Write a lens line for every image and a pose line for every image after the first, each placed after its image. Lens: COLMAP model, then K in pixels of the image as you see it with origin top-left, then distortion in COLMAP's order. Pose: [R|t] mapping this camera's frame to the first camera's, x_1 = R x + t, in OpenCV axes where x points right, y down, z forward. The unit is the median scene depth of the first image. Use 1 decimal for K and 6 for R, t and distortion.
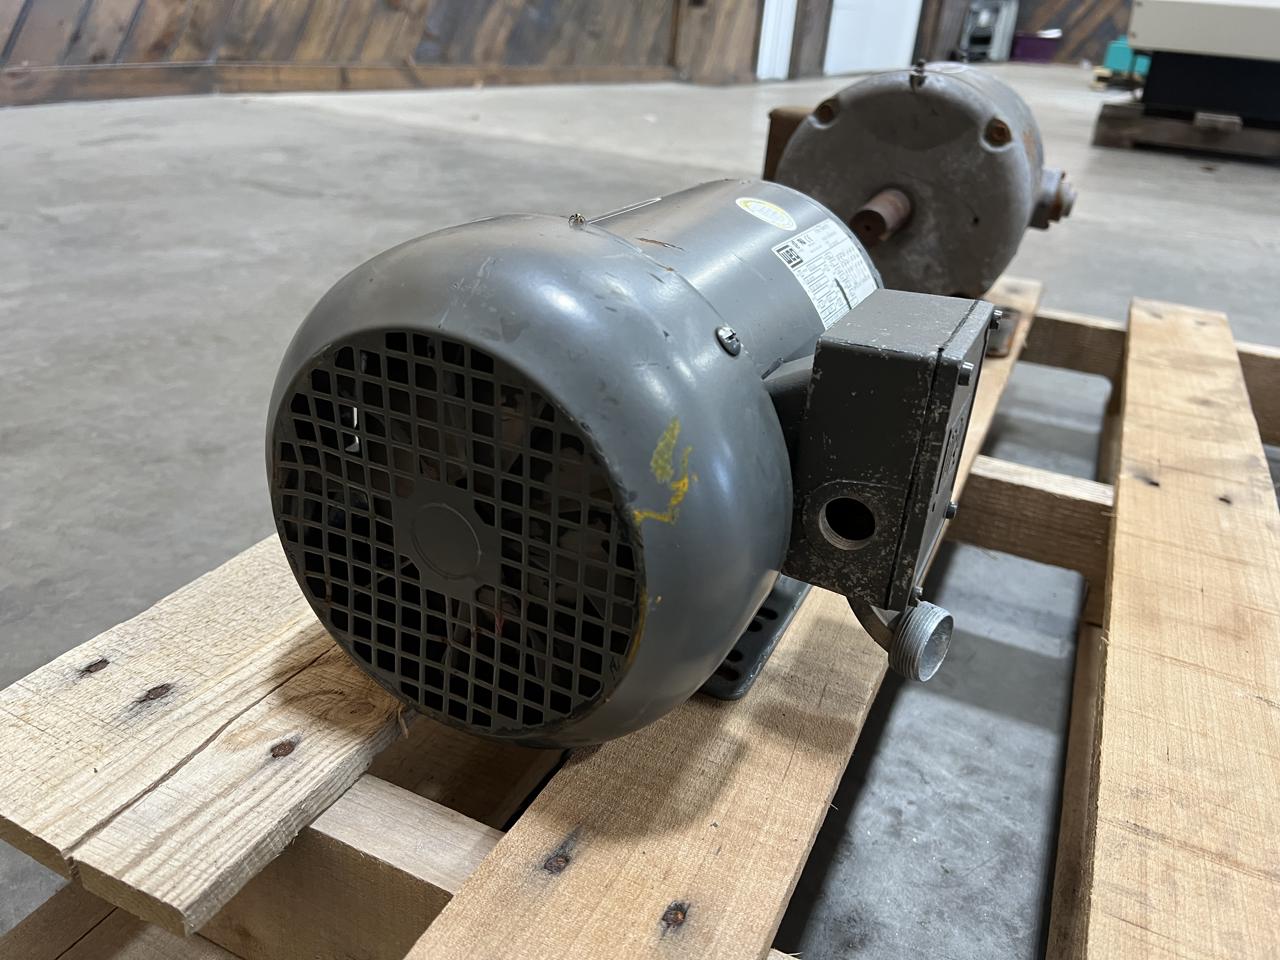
lens RADIAL K [[988.5, 0, 640.0], [0, 988.5, 480.0], [0, 0, 1]] dist [0.006250, -0.008336]
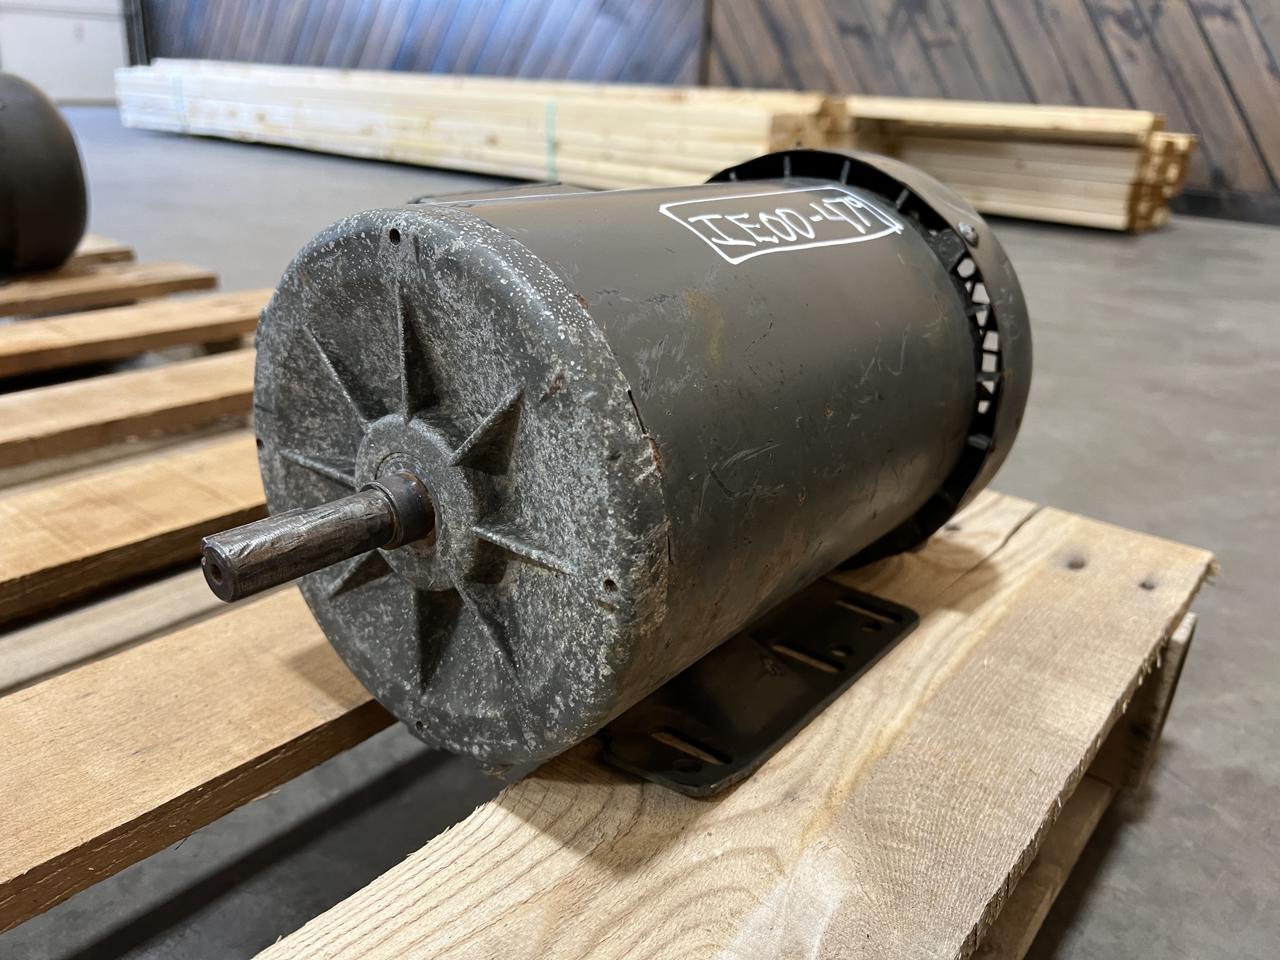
lens RADIAL K [[991.4, 0, 640.0], [0, 991.4, 480.0], [0, 0, 1]] dist [-0.000433, -0.009359]
pose [[-0.966526, -0.195813, 0.165787, -0.148282], [-0.008835, 0.671183, 0.741239, -0.857212], [-0.256417, 0.714962, -0.650445, 2.041673]]
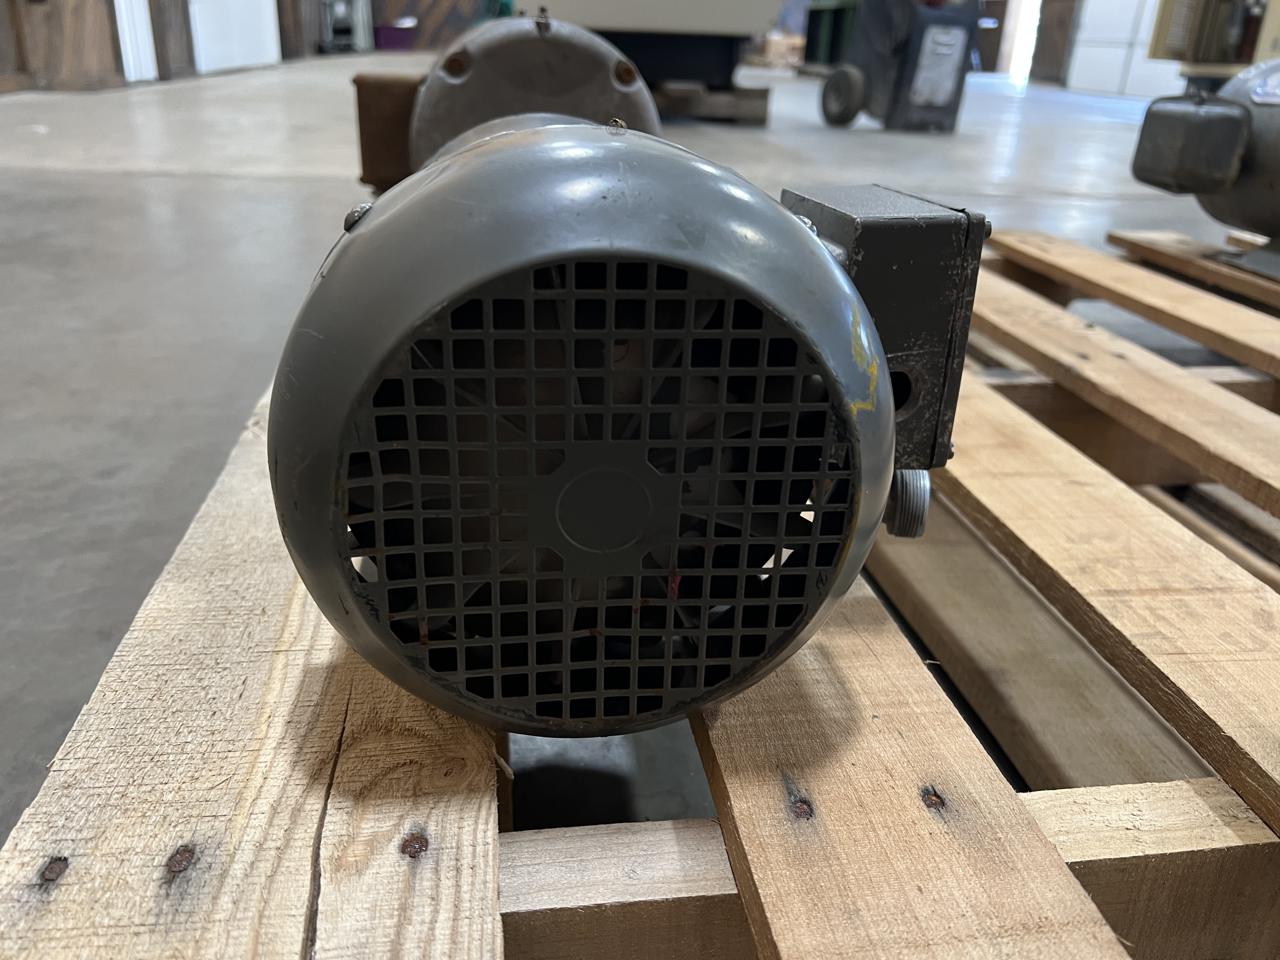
lens RADIAL K [[991.4, 0, 640.0], [0, 991.4, 480.0], [0, 0, 1]] dist [-0.000433, -0.009359]
pose [[0.833270, -0.260722, 0.487530, -0.527444], [0.258640, 0.963208, 0.073047, -0.016258], [-0.488637, 0.065227, 0.870045, 0.218837]]
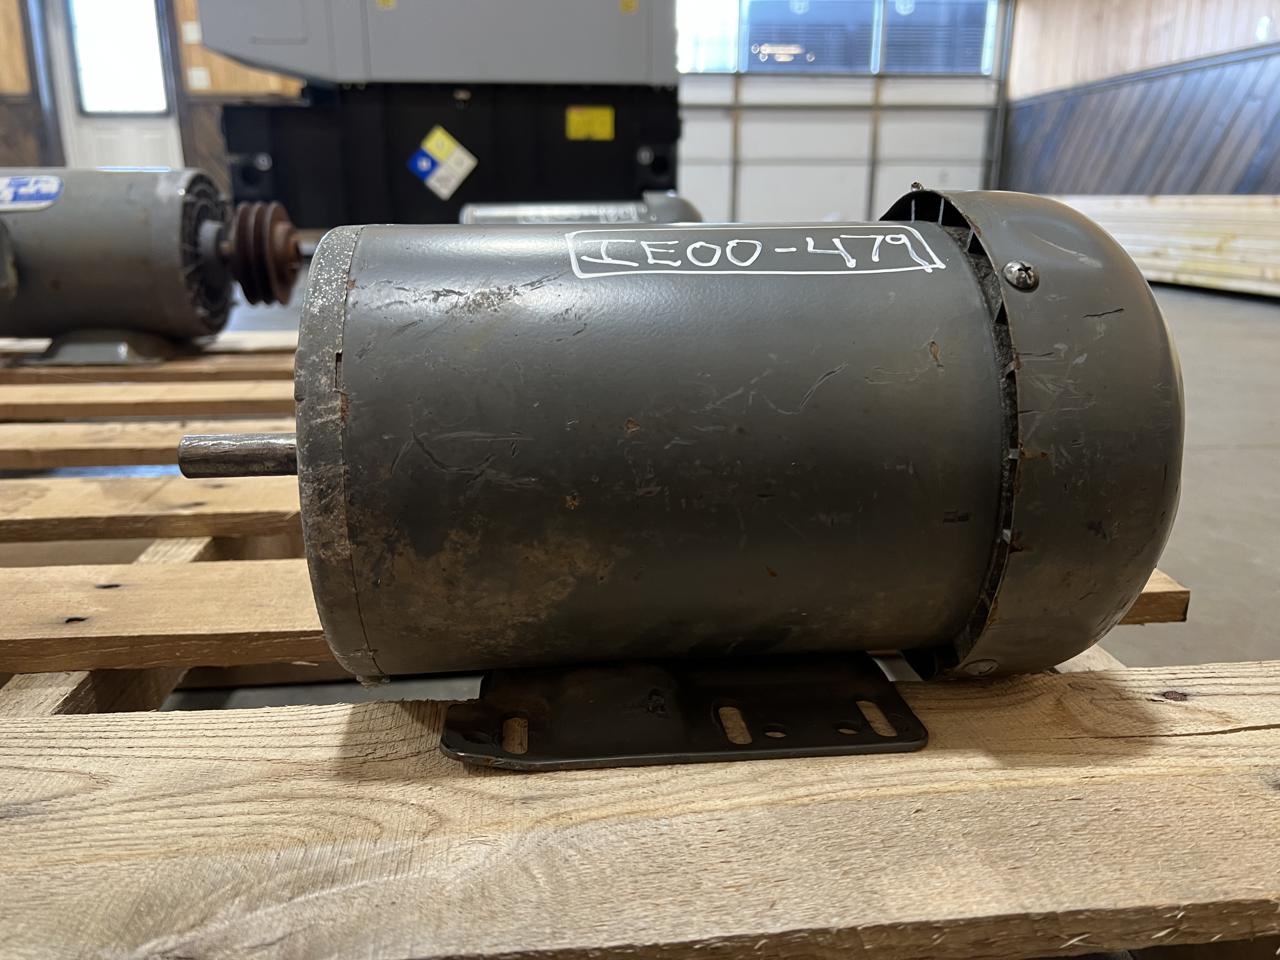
lens RADIAL K [[983.1, 0, 640.0], [0, 983.1, 480.0], [0, 0, 1]] dist [0.005754, 0.005221]
pose [[-0.515917, -0.300161, 0.802330, -0.852731], [0.342592, 0.786144, 0.514400, -0.651489], [-0.785150, 0.540260, -0.302752, 1.666384]]
